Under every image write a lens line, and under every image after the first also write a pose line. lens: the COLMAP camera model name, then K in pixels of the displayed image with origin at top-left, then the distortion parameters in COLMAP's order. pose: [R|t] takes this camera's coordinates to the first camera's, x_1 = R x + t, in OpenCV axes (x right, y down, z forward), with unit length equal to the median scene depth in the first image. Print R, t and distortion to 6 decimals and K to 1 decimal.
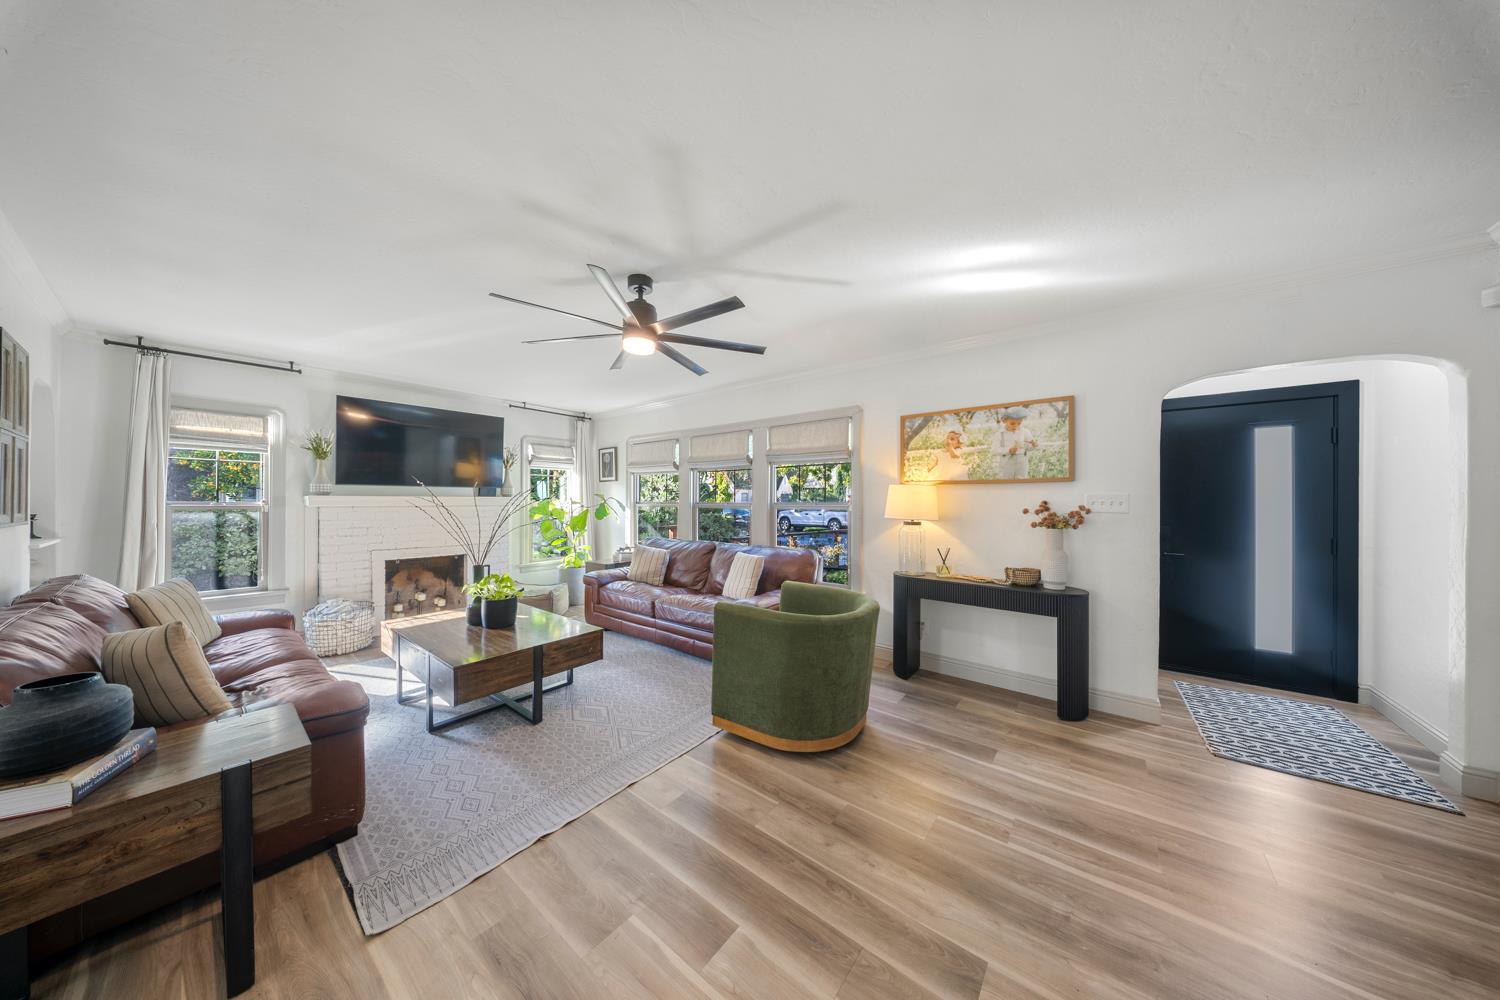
lens RADIAL K [[449.2, 0, 744.4], [0, 449.2, 496.3], [0, 0, 1]] dist [0.000012, -0.000005]
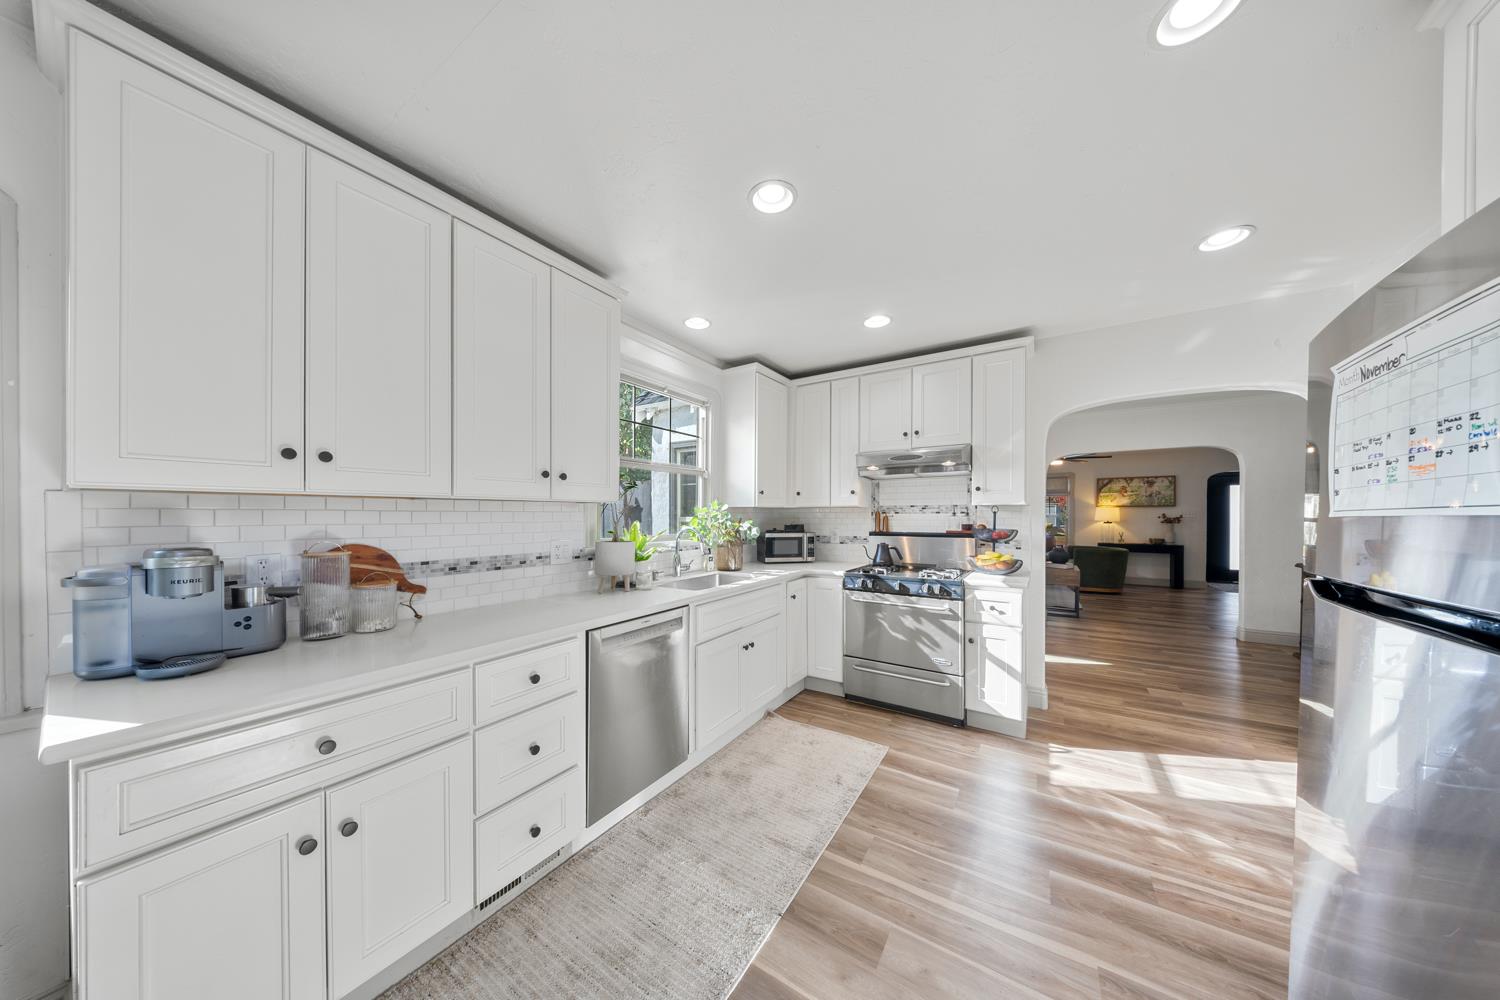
lens RADIAL K [[449.2, 0, 751.9], [0, 449.2, 515.3], [0, 0, 1]] dist [0.000012, -0.000005]
pose [[0.995586, -0.002122, 0.093831, -2.037330], [0.000850, 0.999907, 0.013596, -0.017924], [-0.093851, -0.013456, 0.995495, -1.450946]]
